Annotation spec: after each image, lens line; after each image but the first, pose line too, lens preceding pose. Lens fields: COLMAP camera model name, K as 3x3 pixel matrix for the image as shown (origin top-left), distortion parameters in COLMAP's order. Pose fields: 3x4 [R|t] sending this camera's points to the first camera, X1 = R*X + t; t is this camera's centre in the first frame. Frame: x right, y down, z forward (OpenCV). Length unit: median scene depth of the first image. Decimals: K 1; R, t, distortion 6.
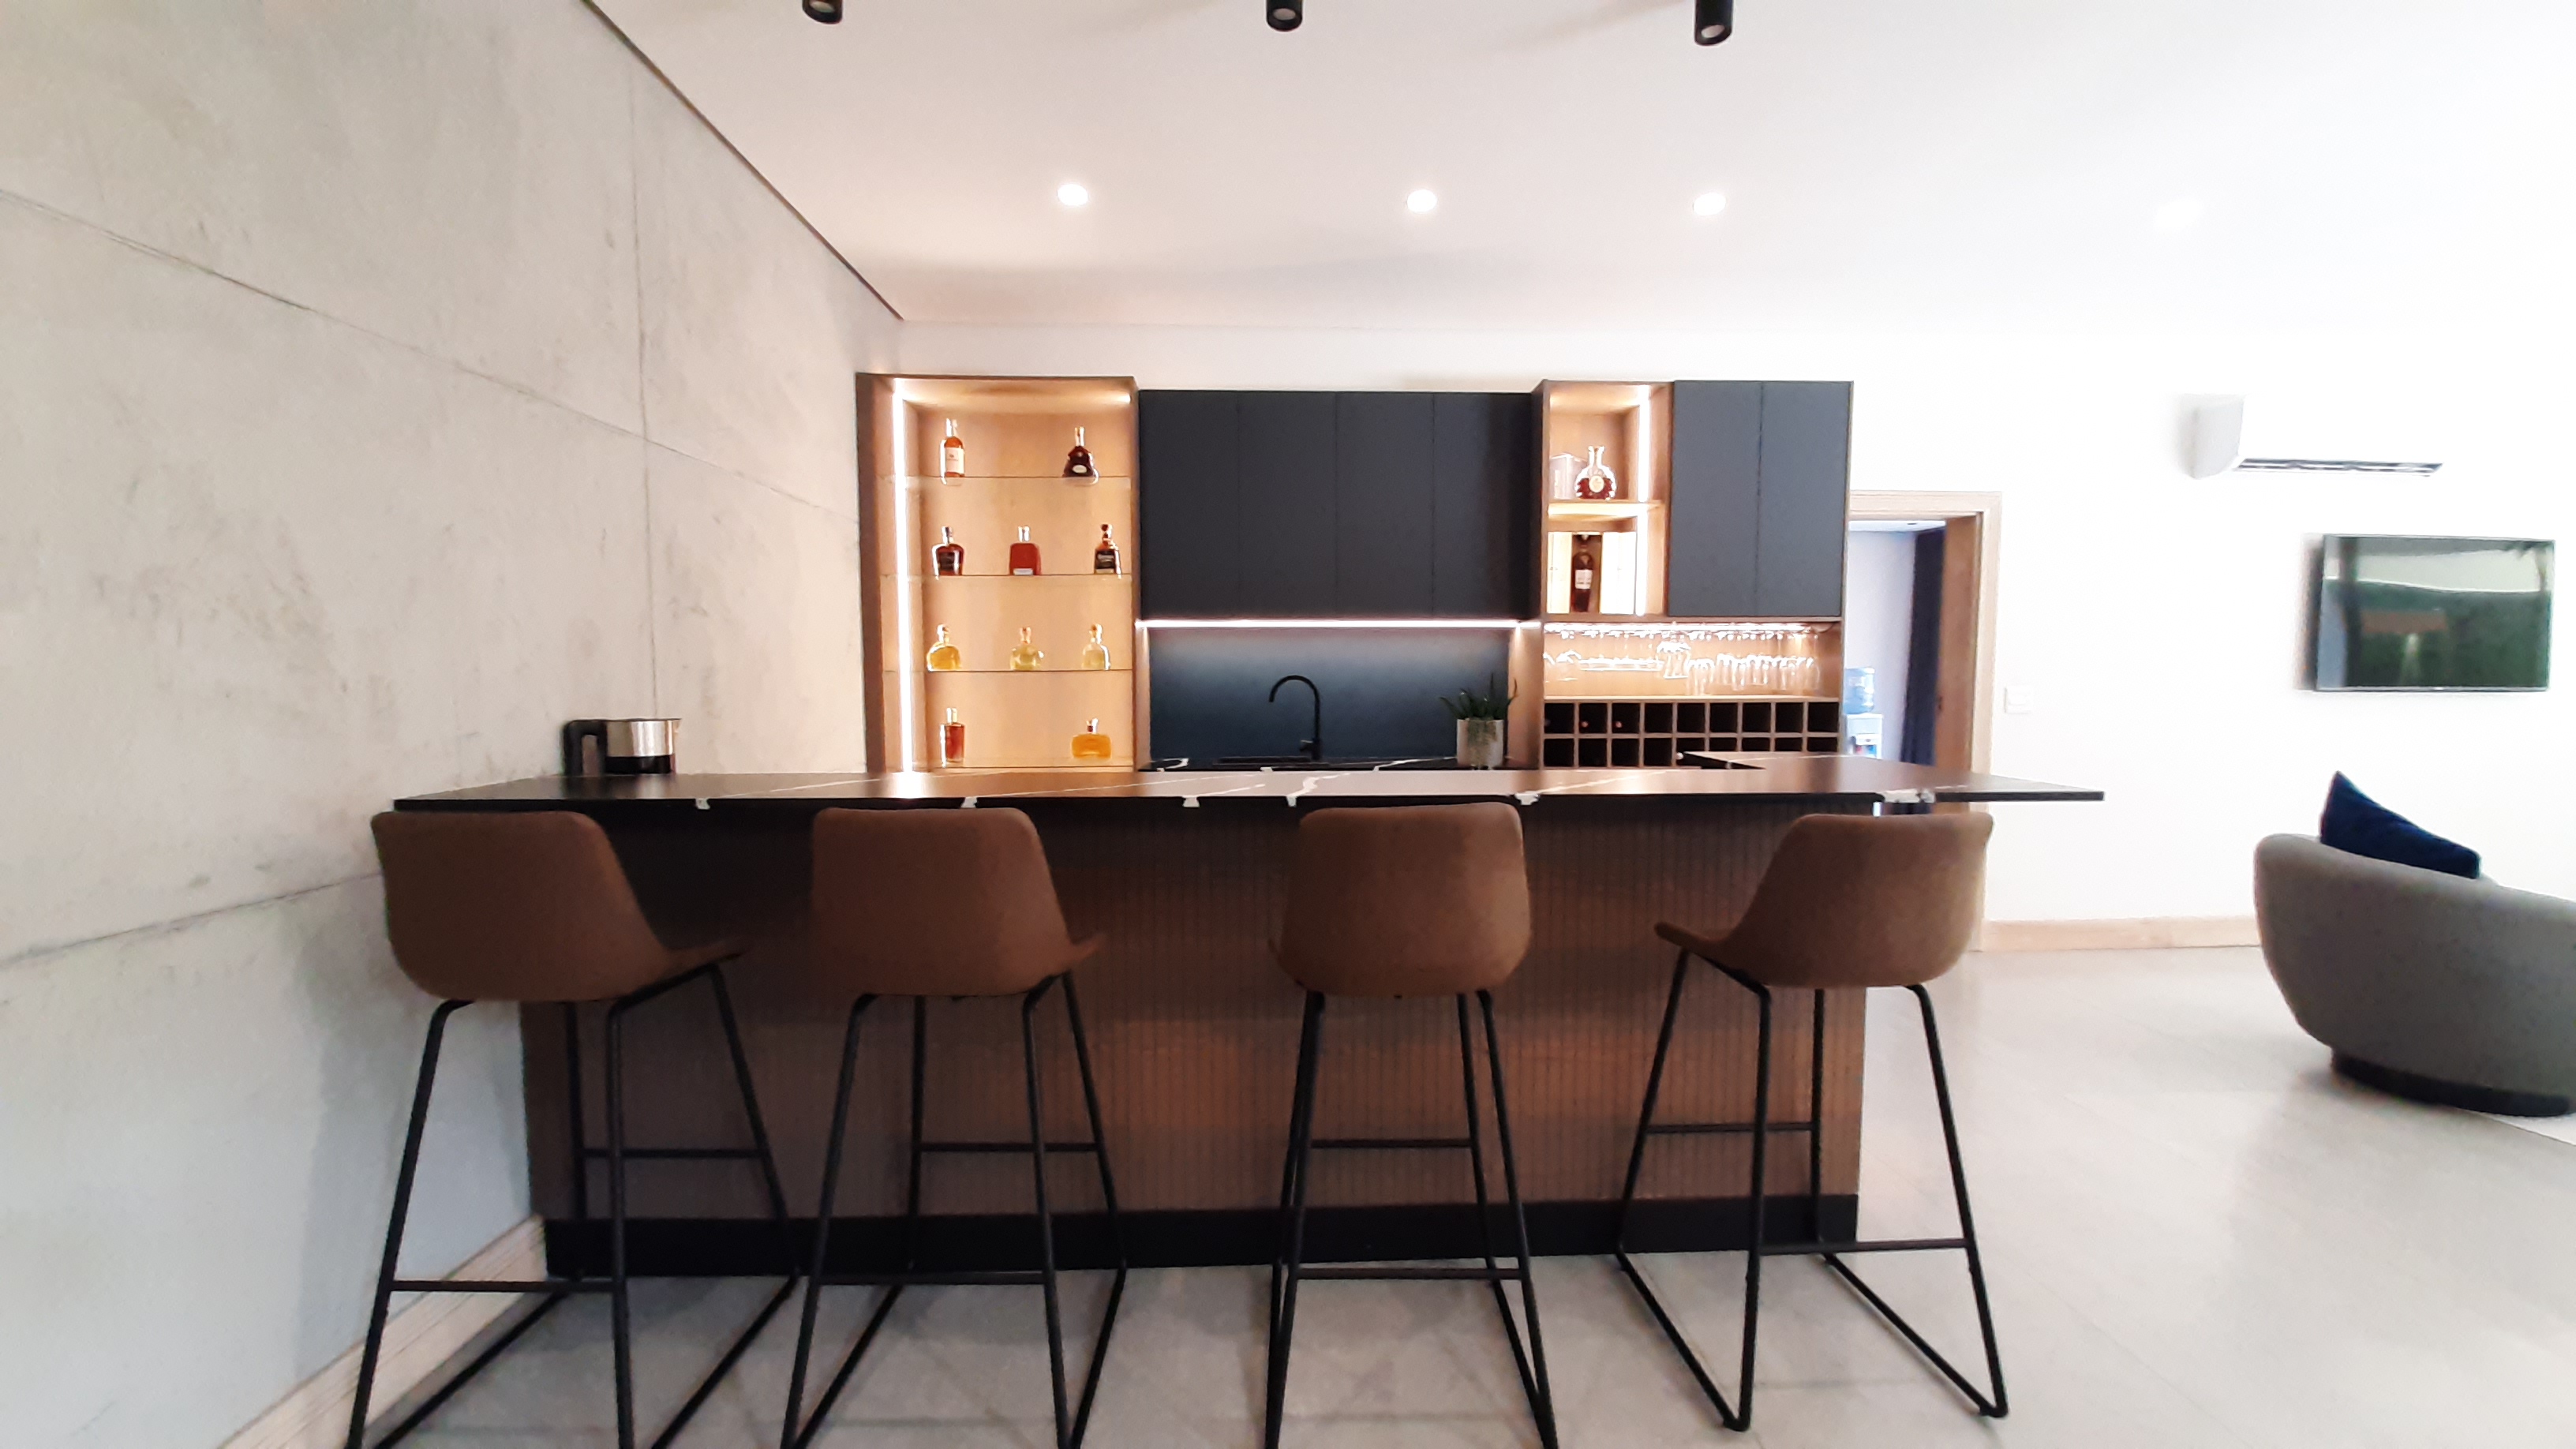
lens RADIAL K [[1003.2, 0, 1290.4], [0, 1003.2, 745.2], [0, 0, 1]] dist [0.013499, -0.013775]
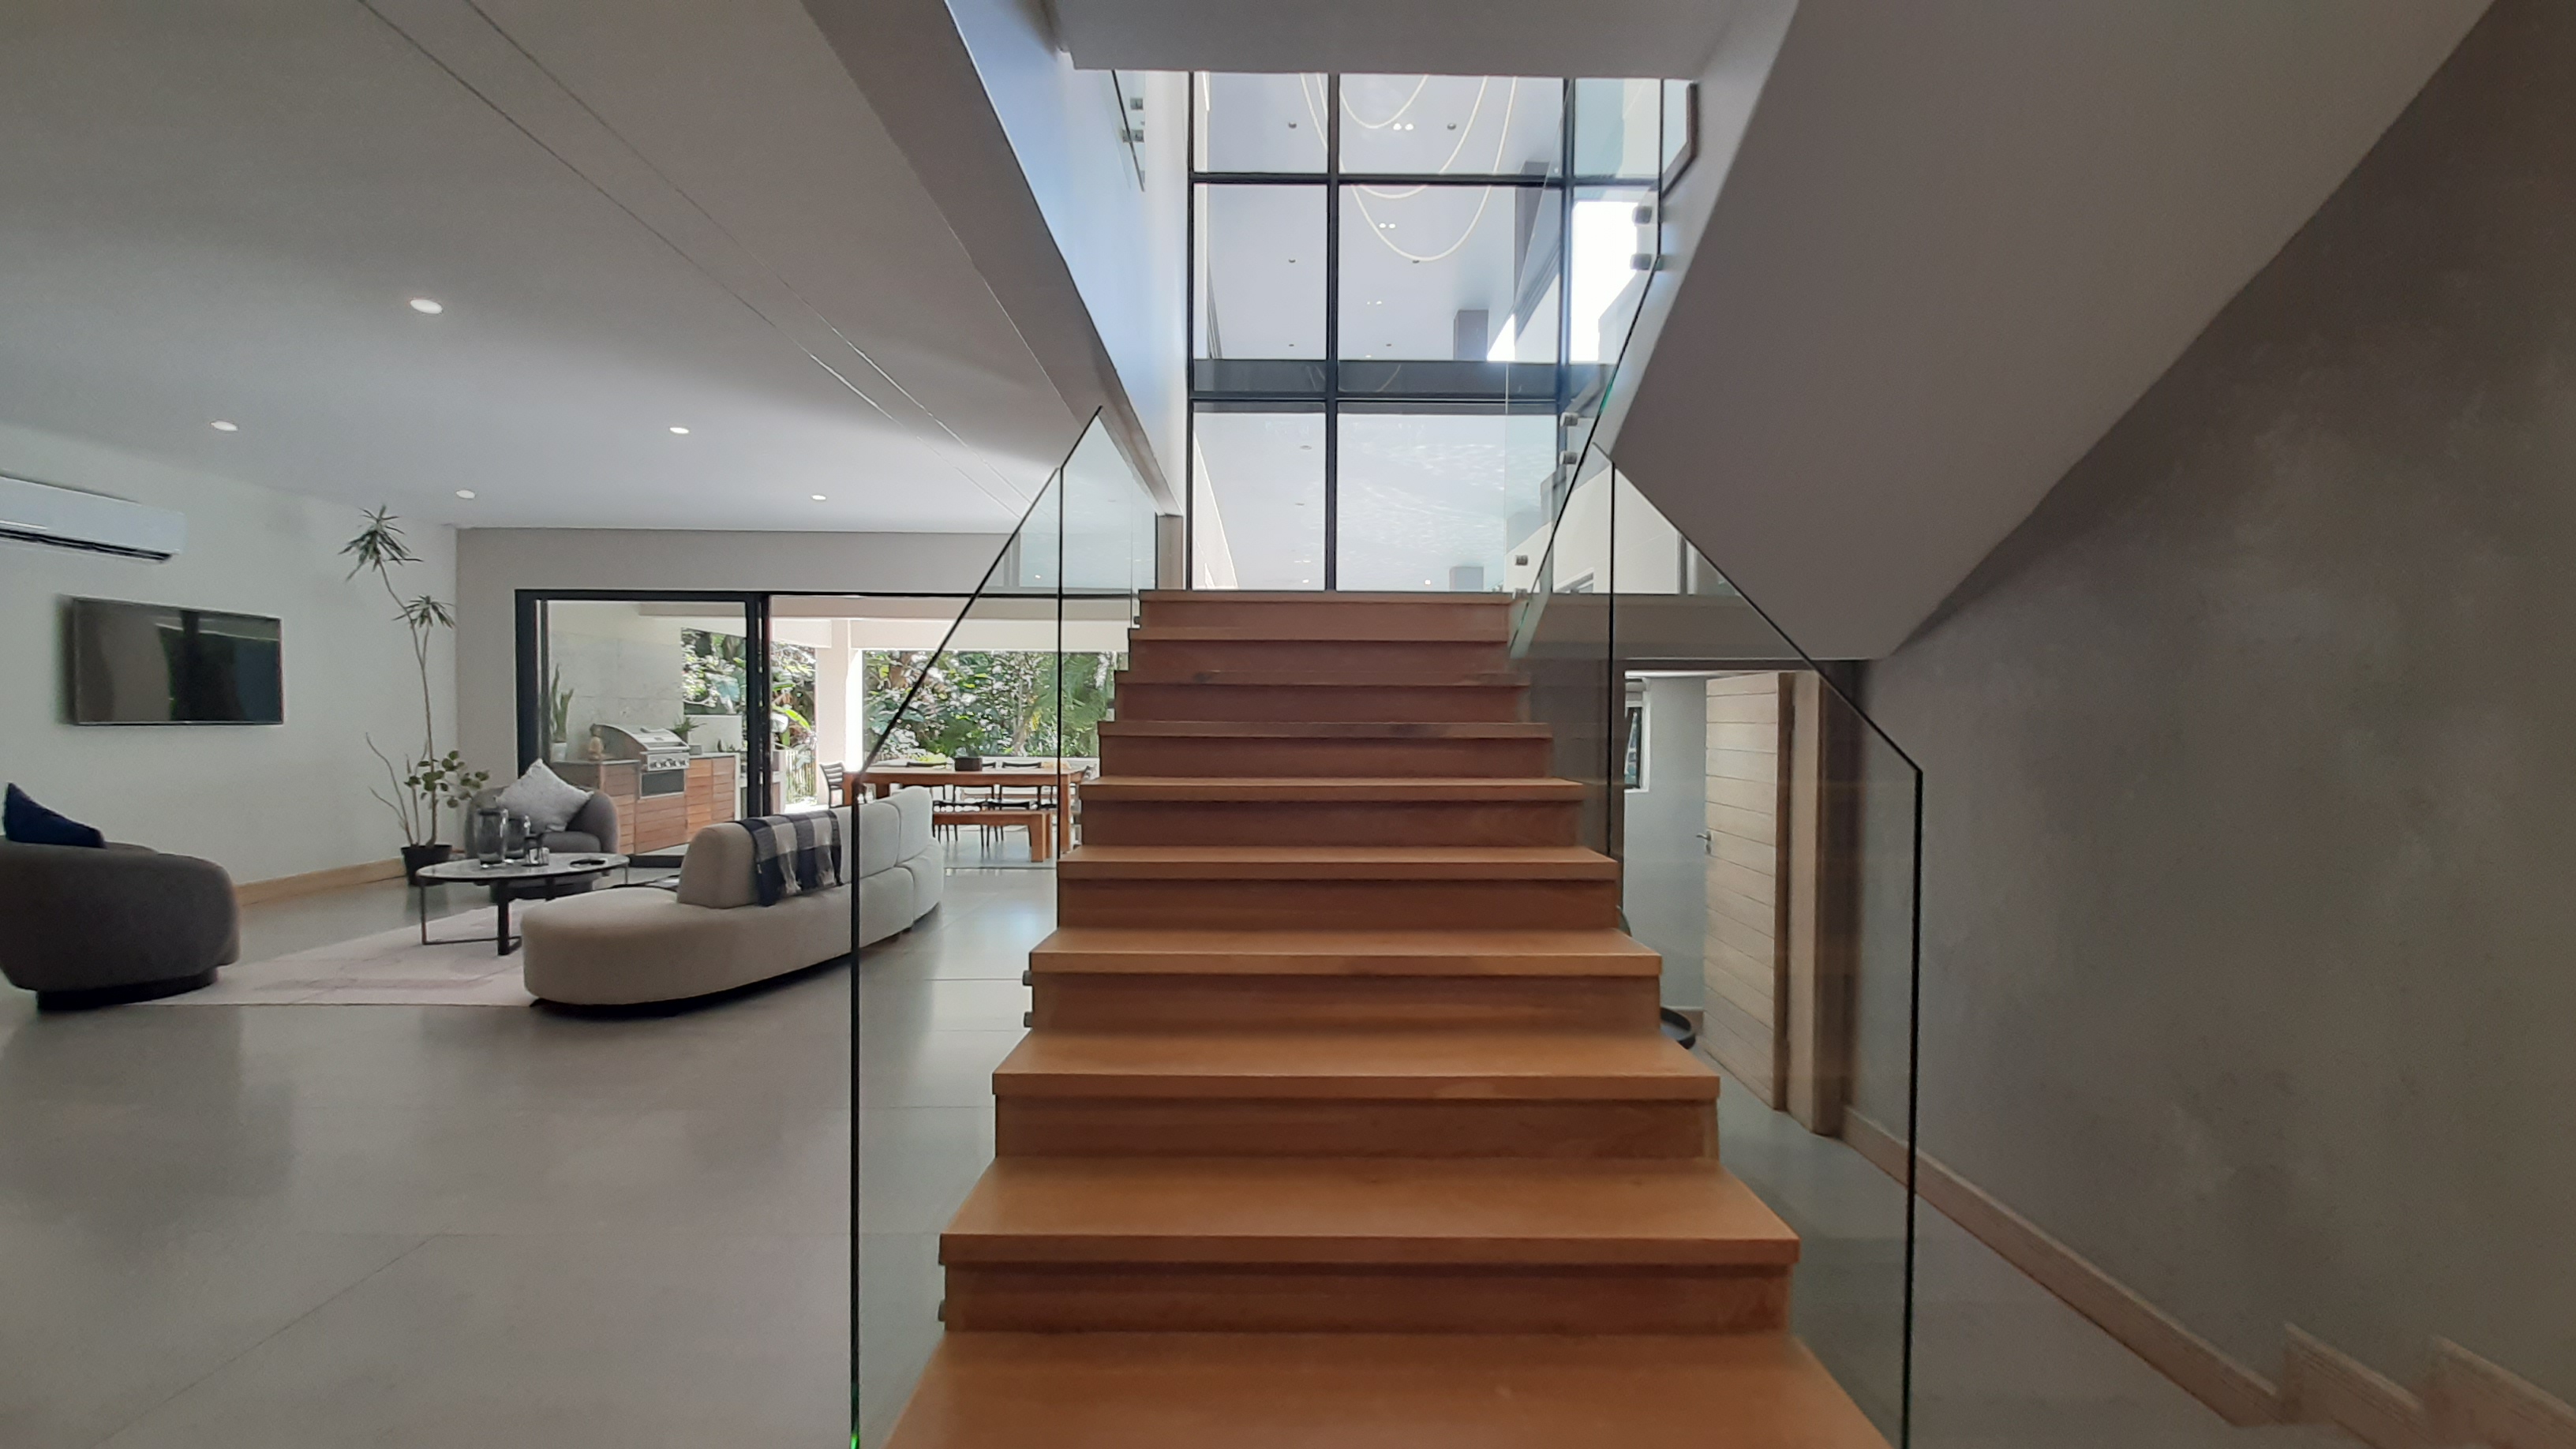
lens RADIAL K [[1003.2, 0, 1290.4], [0, 1003.2, 745.2], [0, 0, 1]] dist [0.013499, -0.013775]
pose [[0.030368, -0.023216, 0.999269, -0.161492], [0.065508, 0.997627, 0.021187, 0.048001], [-0.997390, 0.064817, 0.031817, -0.579927]]
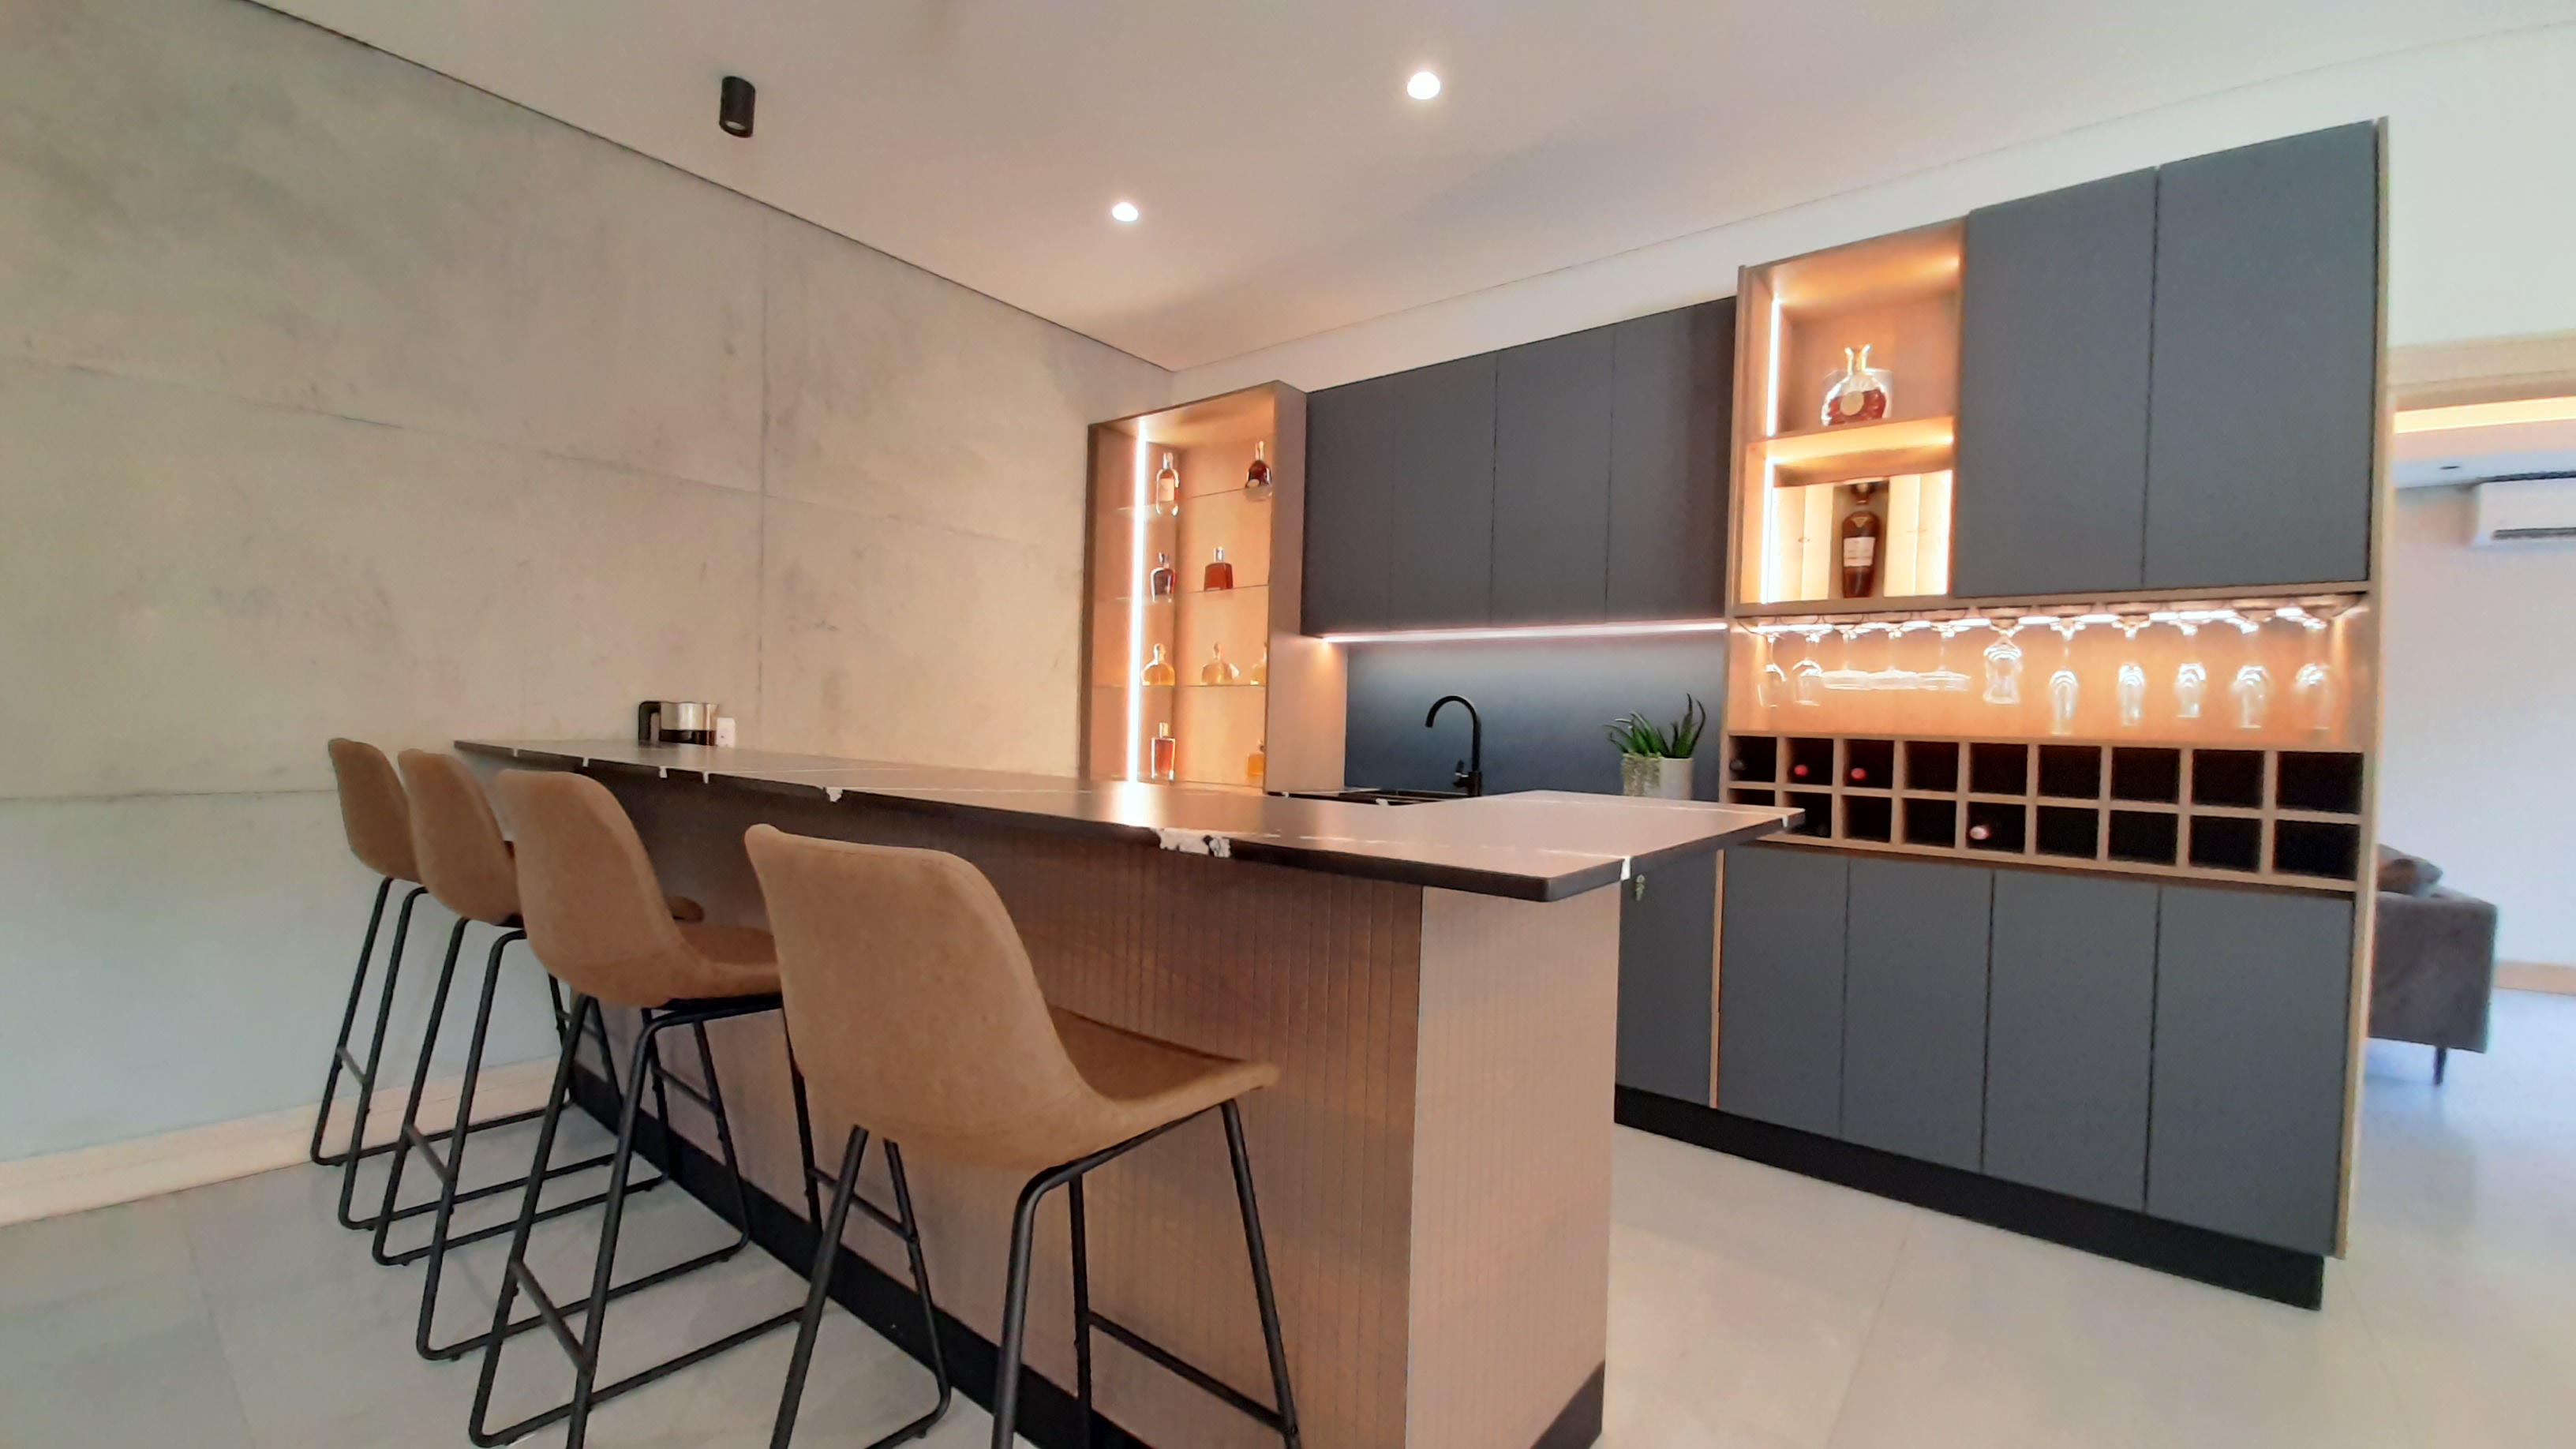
lens RADIAL K [[1003.2, 0, 1290.4], [0, 1003.2, 745.2], [0, 0, 1]] dist [0.013499, -0.013775]
pose [[0.762195, 0.038871, -0.646180, 0.462306], [-0.072864, 0.997004, -0.025971, 0.004180], [0.643234, 0.066878, 0.762743, 0.285753]]
